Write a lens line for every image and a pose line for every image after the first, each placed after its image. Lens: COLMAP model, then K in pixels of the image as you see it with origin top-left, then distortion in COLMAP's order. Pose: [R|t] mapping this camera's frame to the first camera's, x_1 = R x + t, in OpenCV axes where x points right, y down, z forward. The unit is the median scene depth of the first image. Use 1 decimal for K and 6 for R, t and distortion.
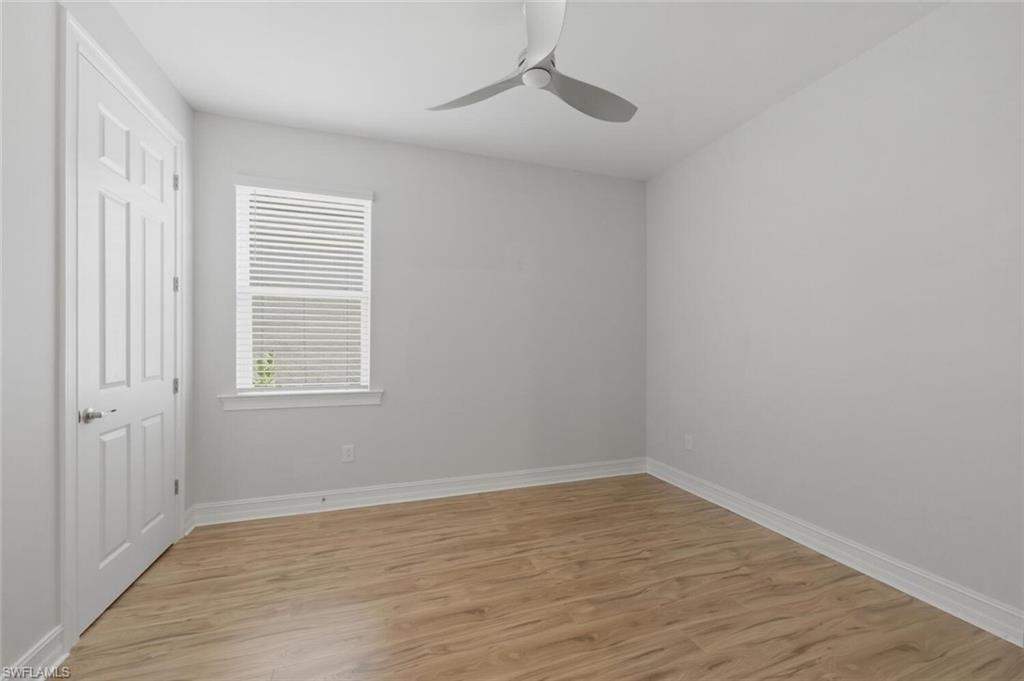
lens RADIAL K [[414.8, 0, 509.4], [0, 414.8, 343.0], [0, 0, 1]] dist [-0.001231, 0.000513]
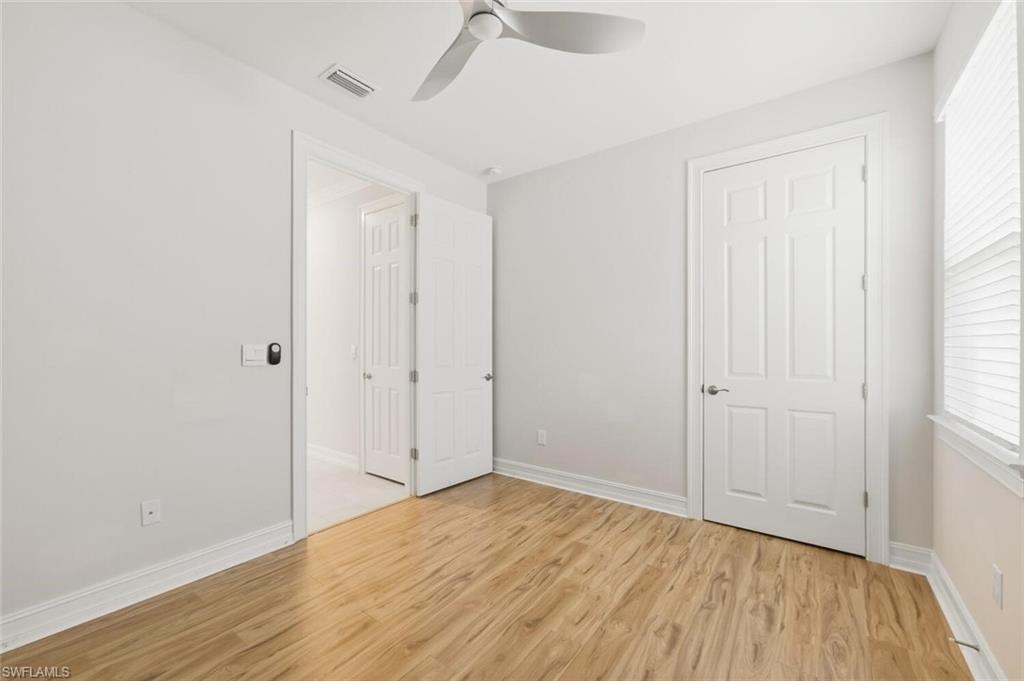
lens RADIAL K [[414.8, 0, 509.4], [0, 414.8, 343.0], [0, 0, 1]] dist [-0.001231, 0.000513]
pose [[-0.825125, -0.007249, -0.564904, 0.395491], [-0.002234, 0.999952, -0.009567, 0.007657], [0.564946, -0.006632, -0.825101, 1.365393]]
